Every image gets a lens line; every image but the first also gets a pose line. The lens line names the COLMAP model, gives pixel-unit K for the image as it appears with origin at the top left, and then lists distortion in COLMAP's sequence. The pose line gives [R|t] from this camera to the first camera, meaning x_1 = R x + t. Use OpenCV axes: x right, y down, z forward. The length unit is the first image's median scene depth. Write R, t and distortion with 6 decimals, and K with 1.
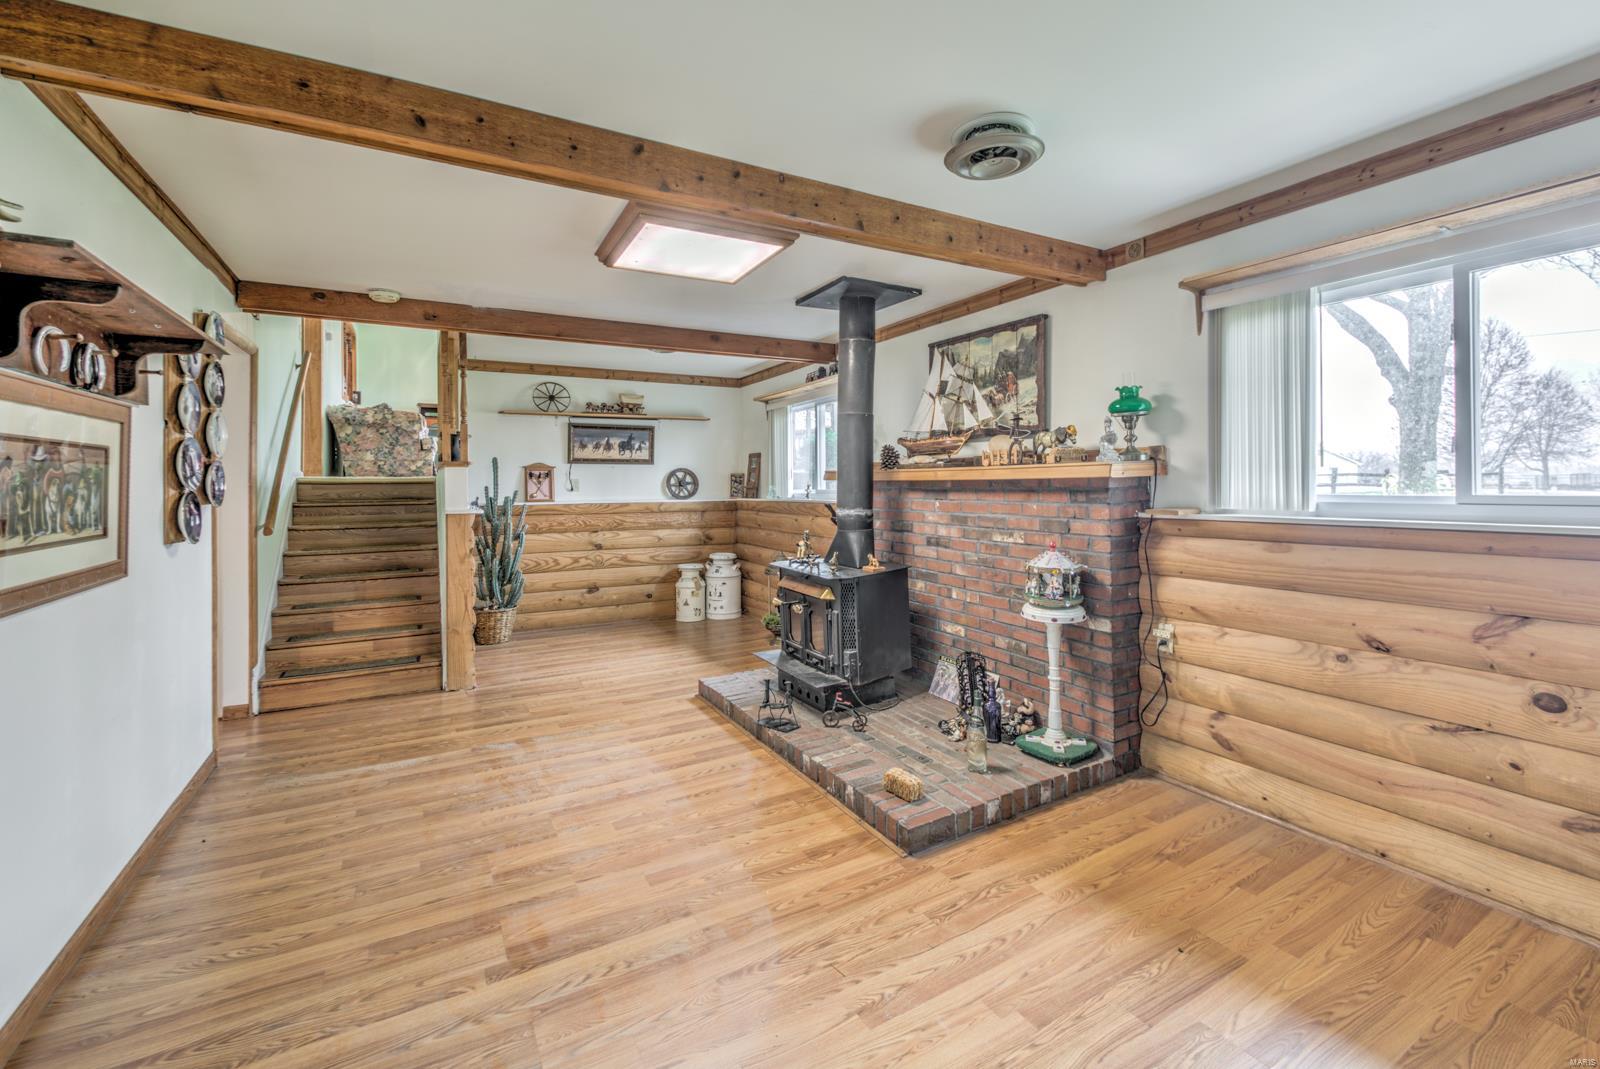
lens RADIAL K [[590.8, 0, 749.0], [0, 590.8, 479.7], [0, 0, 1]] dist [0.002469, 0.000020]
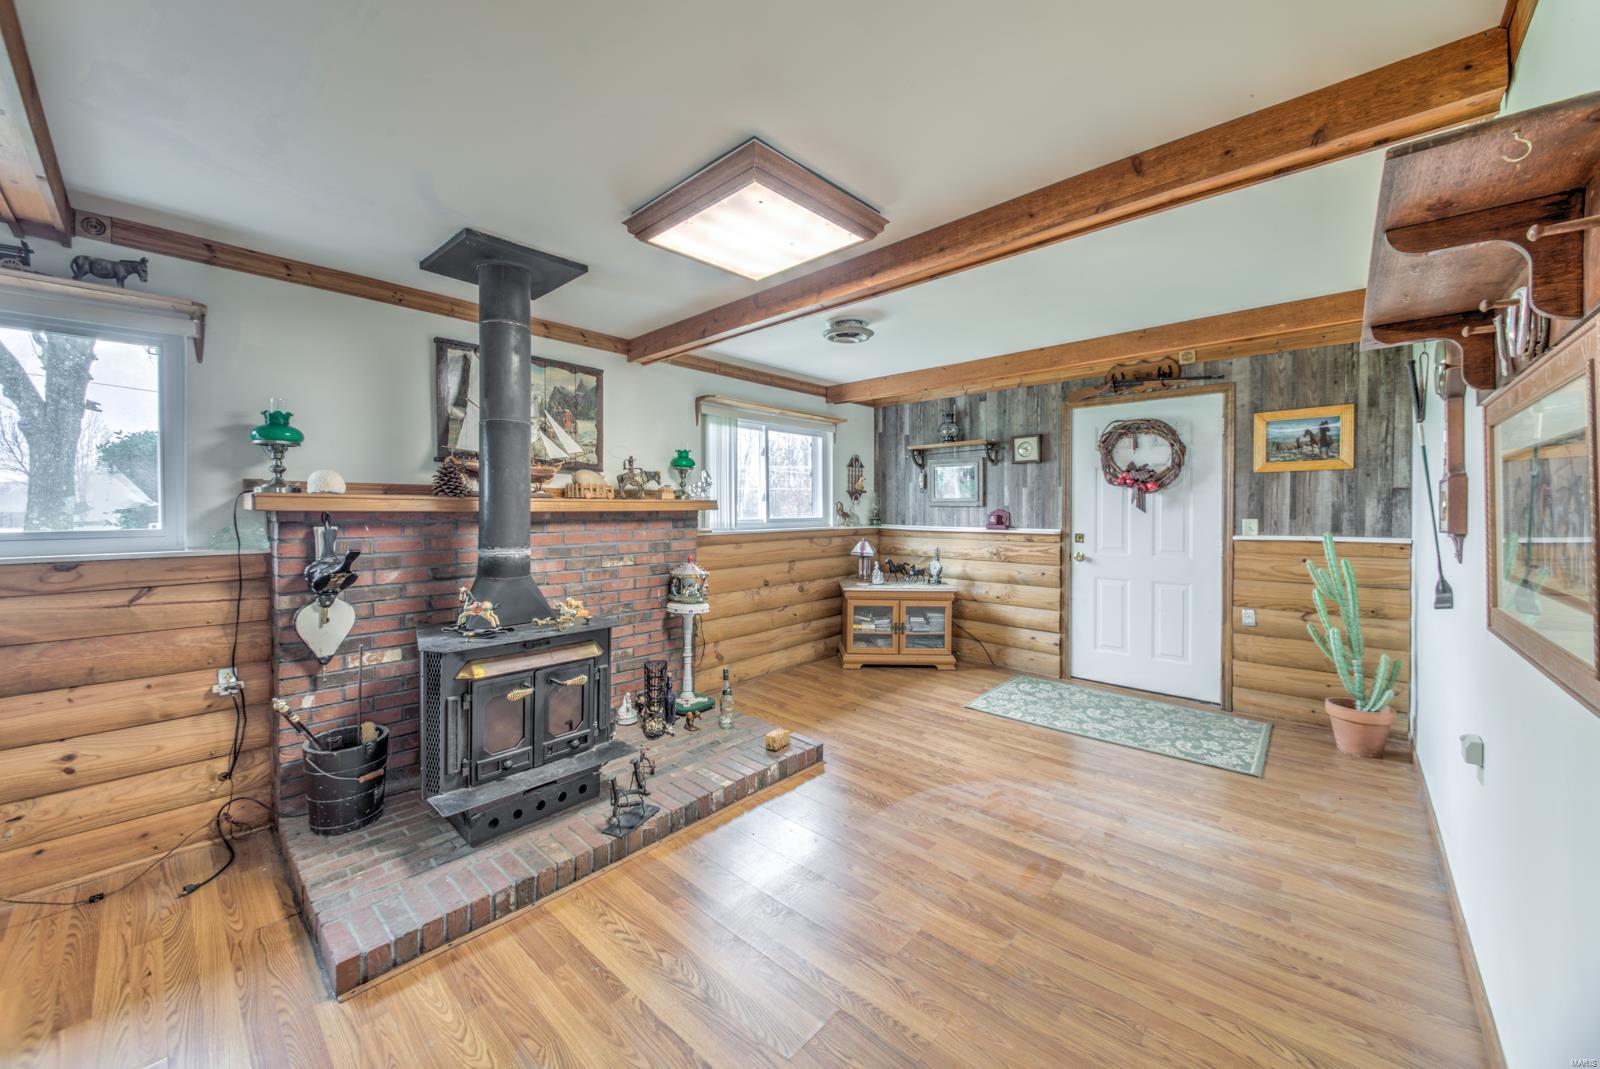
lens RADIAL K [[607.0, 0, 795.8], [0, 607.0, 520.9], [0, 0, 1]] dist [0.000008, -0.000095]
pose [[-0.309288, -0.009089, 0.950925, -0.858572], [0.001793, 0.999947, 0.010141, 0.007506], [-0.950967, 0.004841, -0.309255, 1.131424]]
